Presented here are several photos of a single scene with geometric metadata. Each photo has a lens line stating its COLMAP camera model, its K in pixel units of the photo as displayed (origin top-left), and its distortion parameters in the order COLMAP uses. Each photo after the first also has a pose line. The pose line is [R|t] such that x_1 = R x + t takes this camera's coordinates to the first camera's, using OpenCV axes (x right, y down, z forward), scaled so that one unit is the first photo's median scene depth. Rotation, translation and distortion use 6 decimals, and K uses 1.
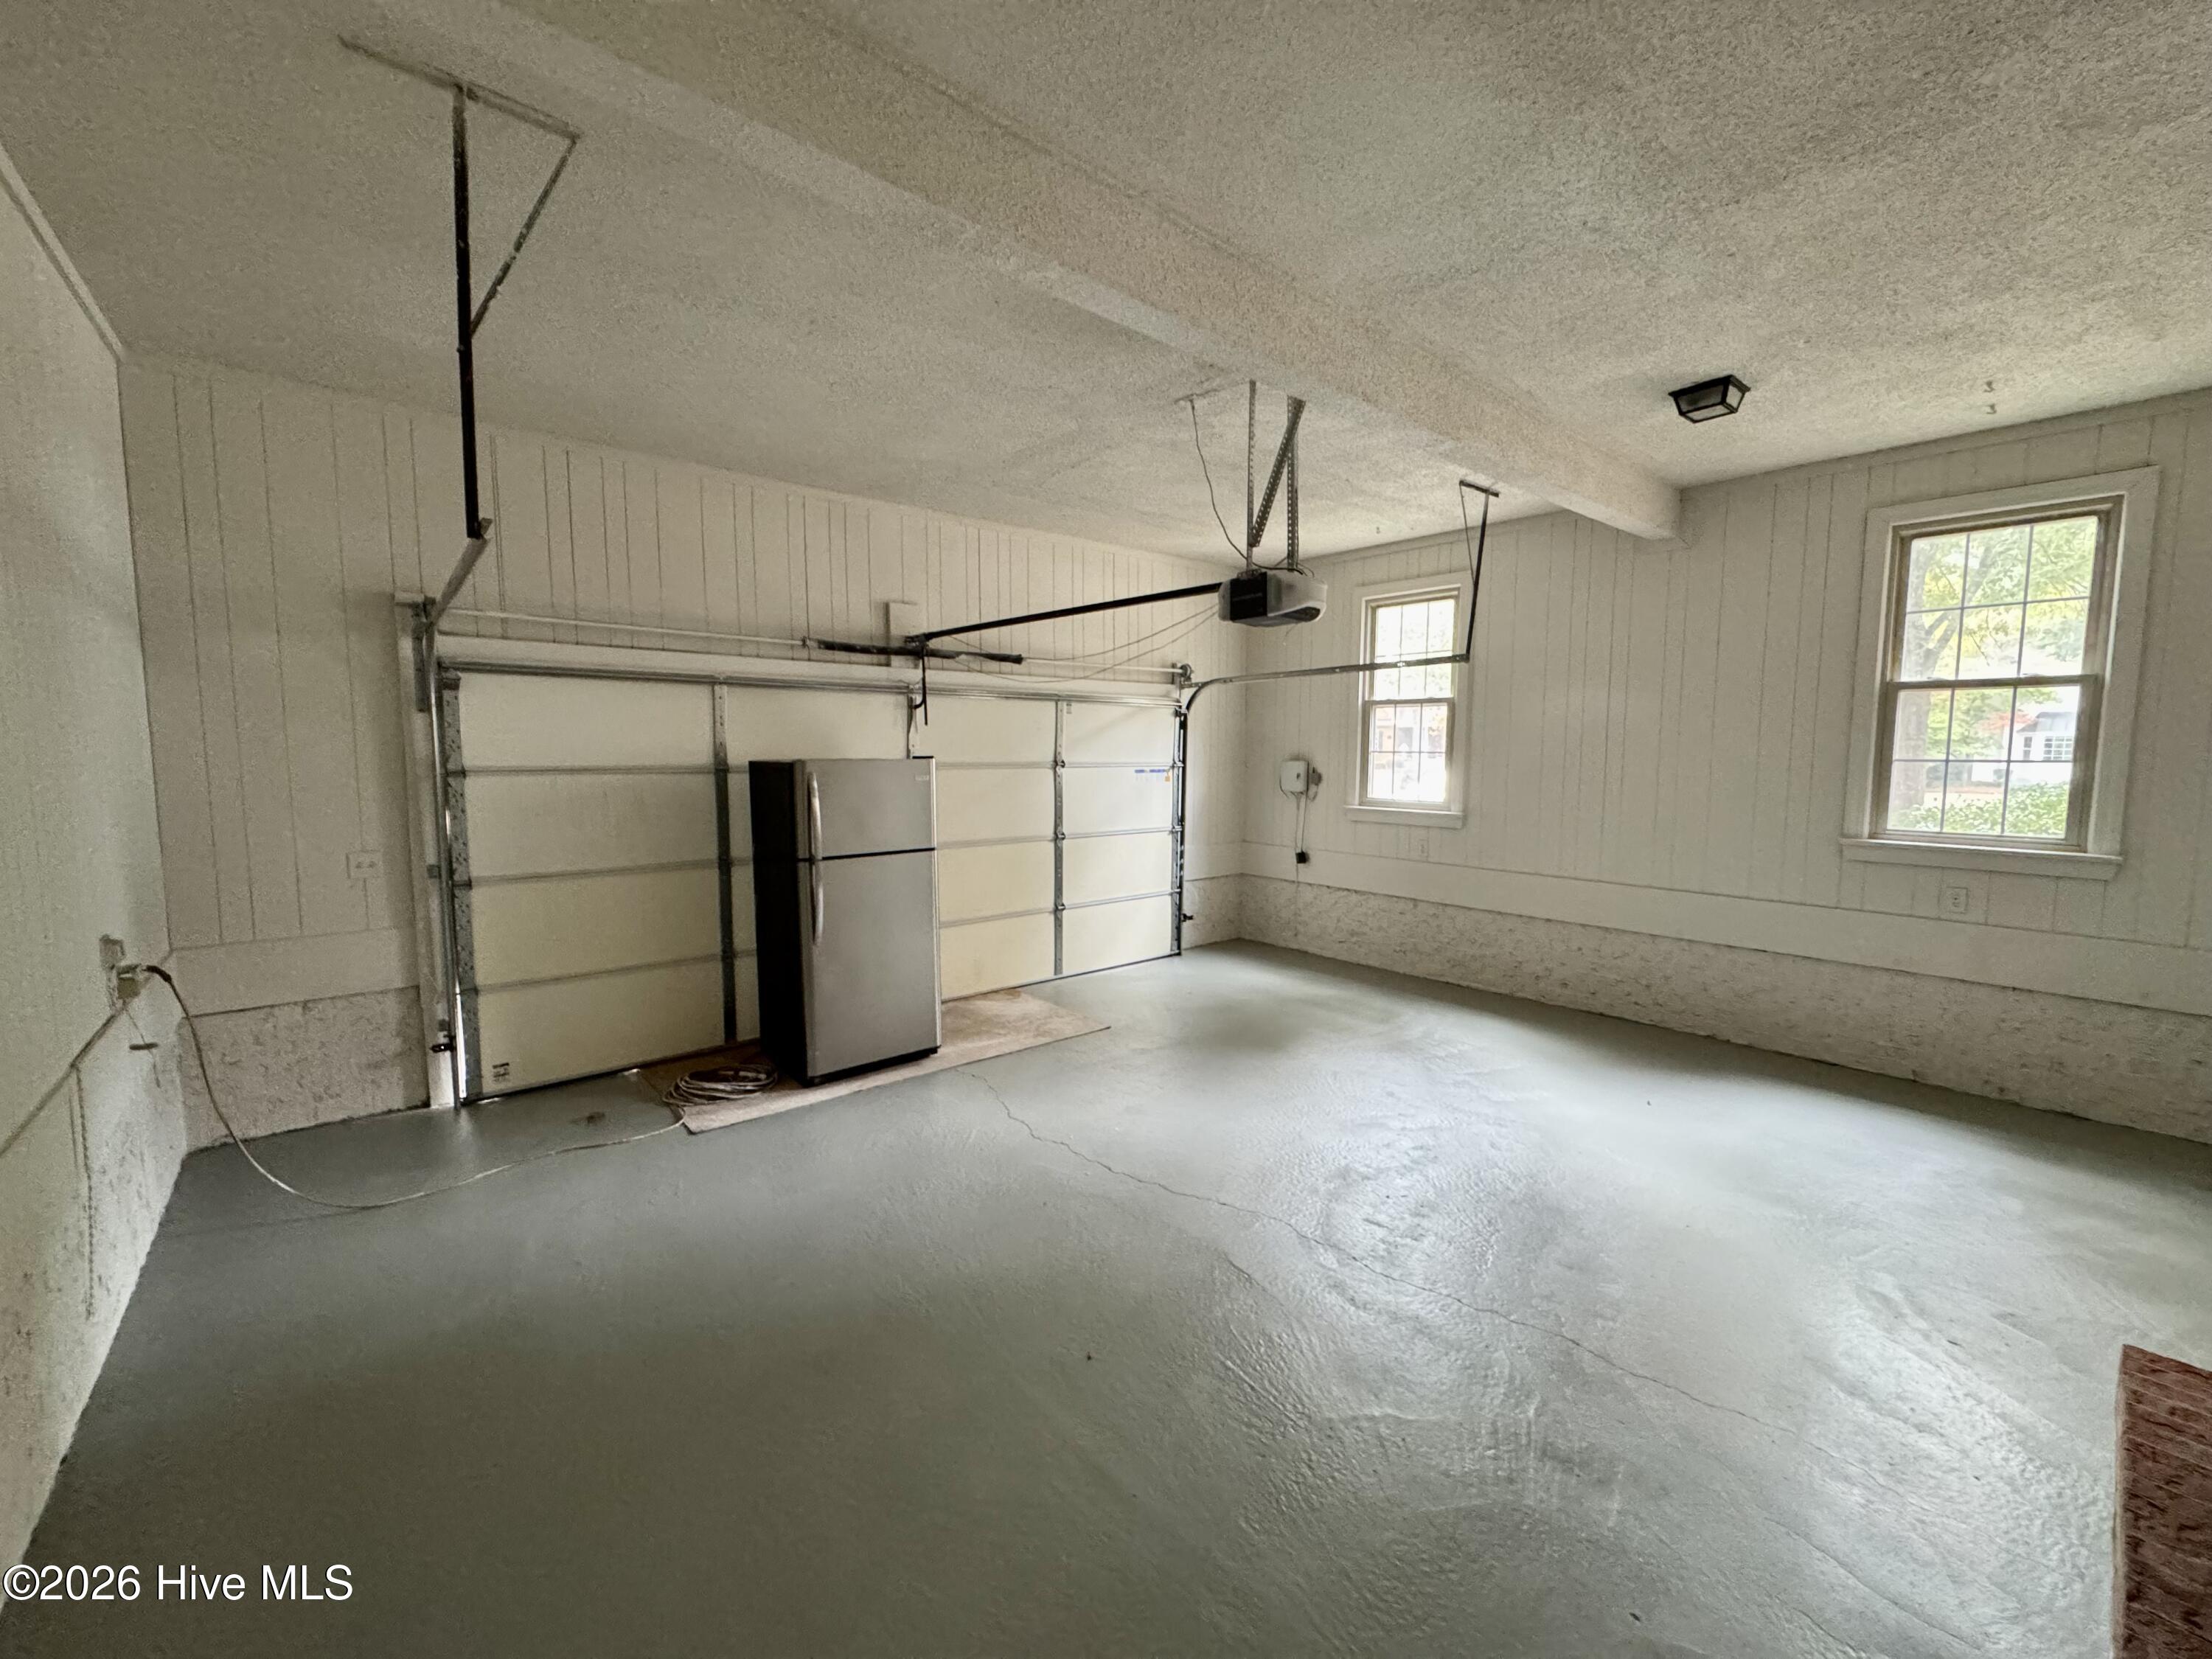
lens RADIAL K [[877.2, 0, 1098.3], [0, 877.2, 816.6], [0, 0, 1]] dist [-0.003782, 0.000879]
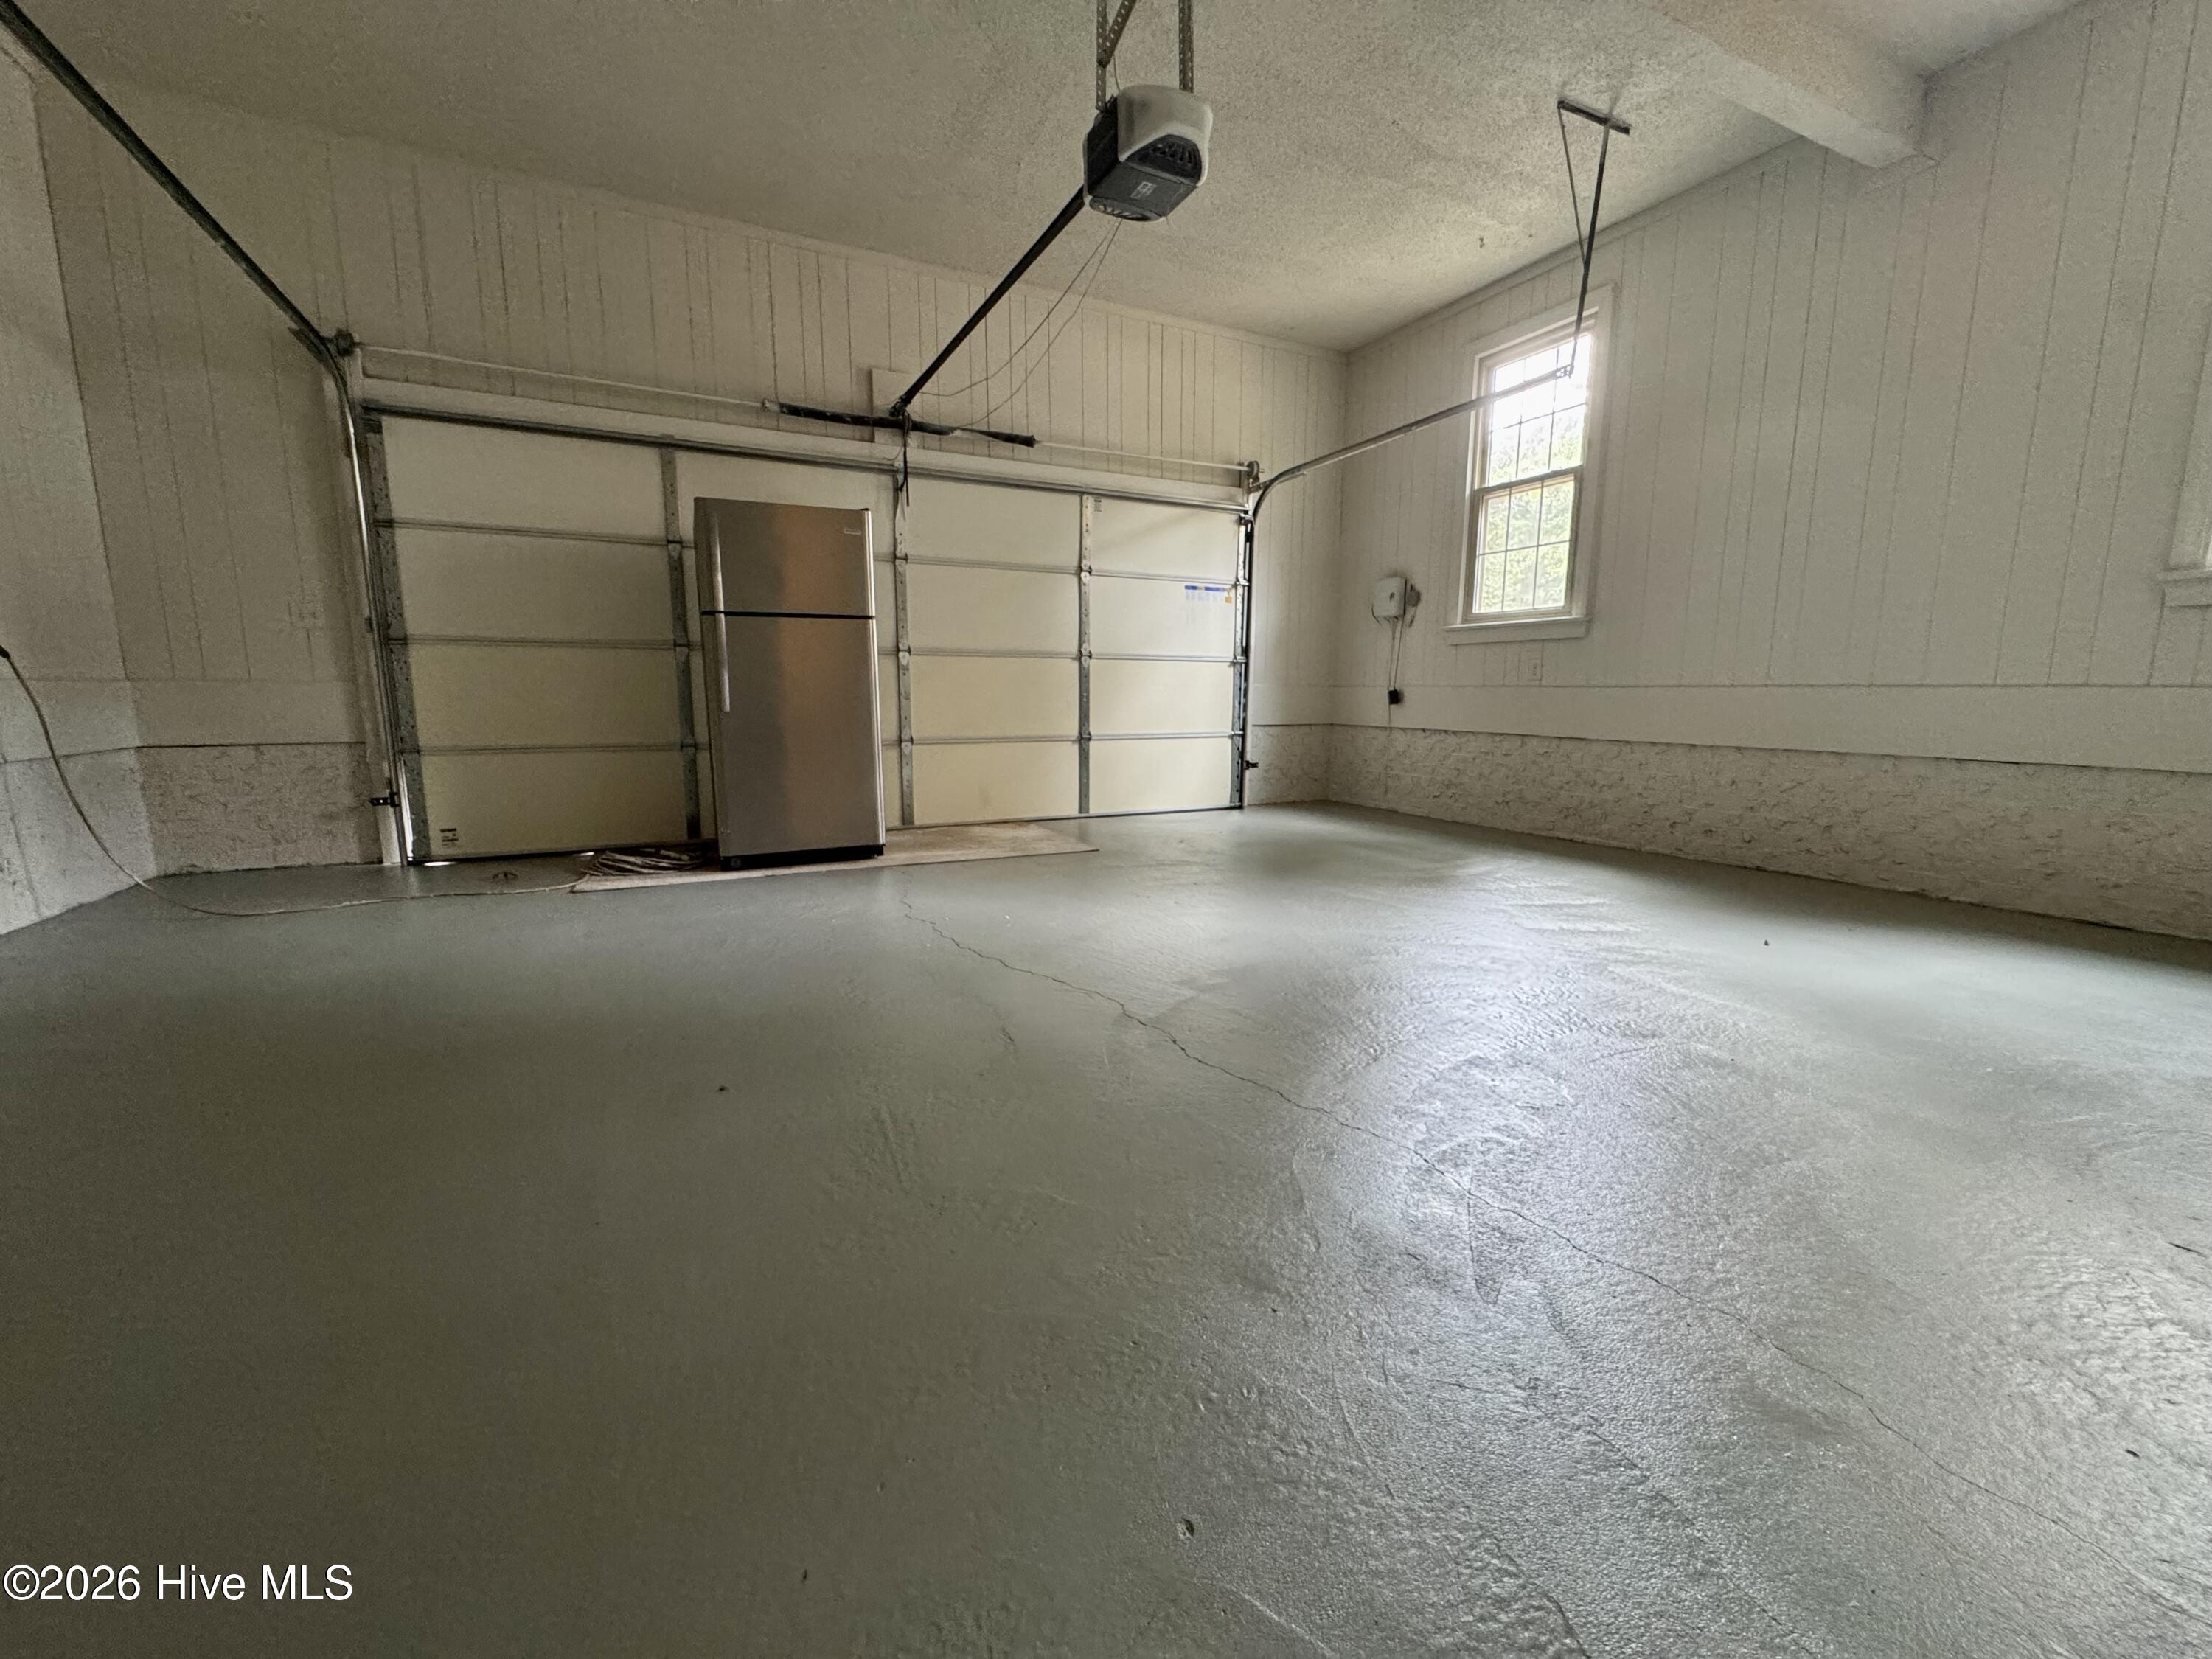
lens RADIAL K [[877.2, 0, 1100.3], [0, 877.2, 816.0], [0, 0, 1]] dist [-0.003782, 0.000879]
pose [[0.972392, 0.033654, -0.230915, 0.208430], [-0.018995, 0.997677, 0.065418, 0.146858], [0.232581, -0.059226, 0.970772, 0.160486]]
